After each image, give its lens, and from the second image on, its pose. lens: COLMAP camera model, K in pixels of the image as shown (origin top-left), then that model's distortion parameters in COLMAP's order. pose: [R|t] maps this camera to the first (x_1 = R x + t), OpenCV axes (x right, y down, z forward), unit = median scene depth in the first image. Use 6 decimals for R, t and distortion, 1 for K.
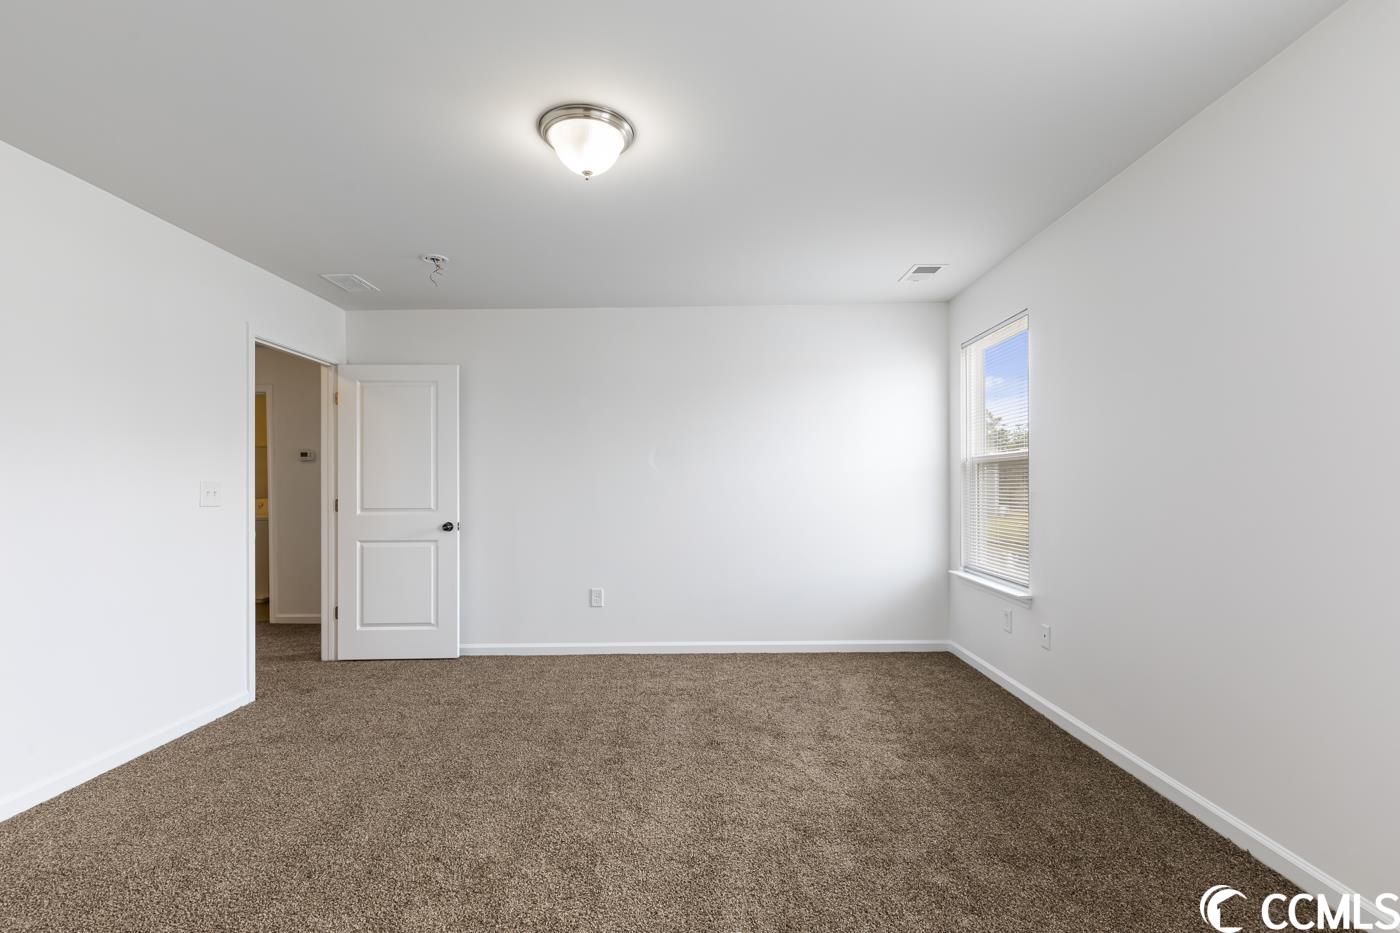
lens RADIAL K [[642.0, 0, 707.3], [0, 642.0, 473.5], [0, 0, 1]] dist [0.007010, -0.000757]
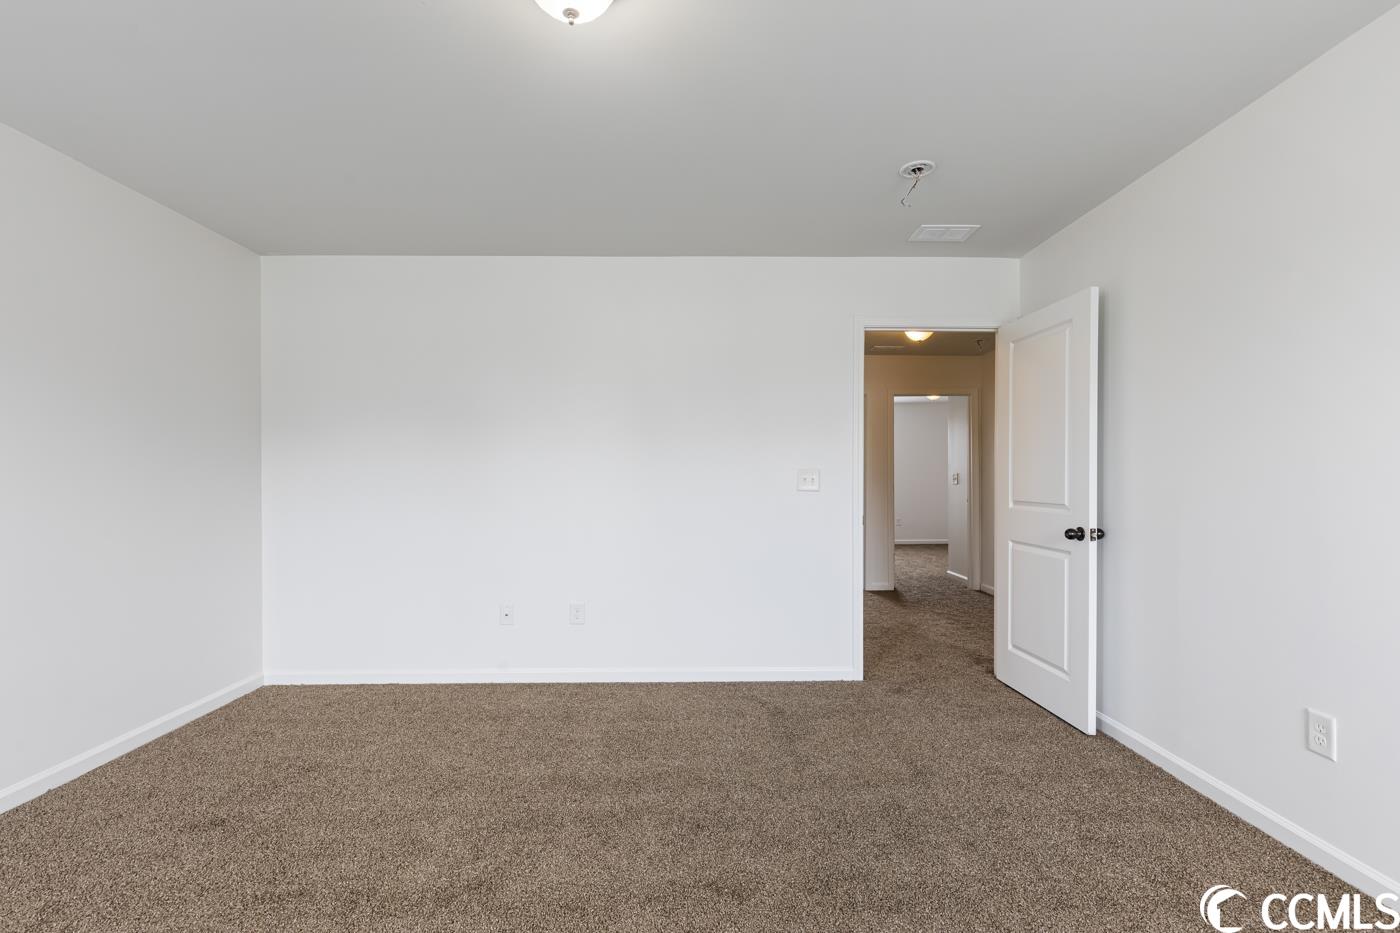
lens RADIAL K [[642.0, 0, 704.6], [0, 642.0, 477.9], [0, 0, 1]] dist [0.007010, -0.000757]
pose [[0.002170, 0.011096, -0.999936, 0.266566], [0.025033, 0.999624, 0.011147, 0.007413], [0.999684, -0.025056, 0.001892, 0.615013]]
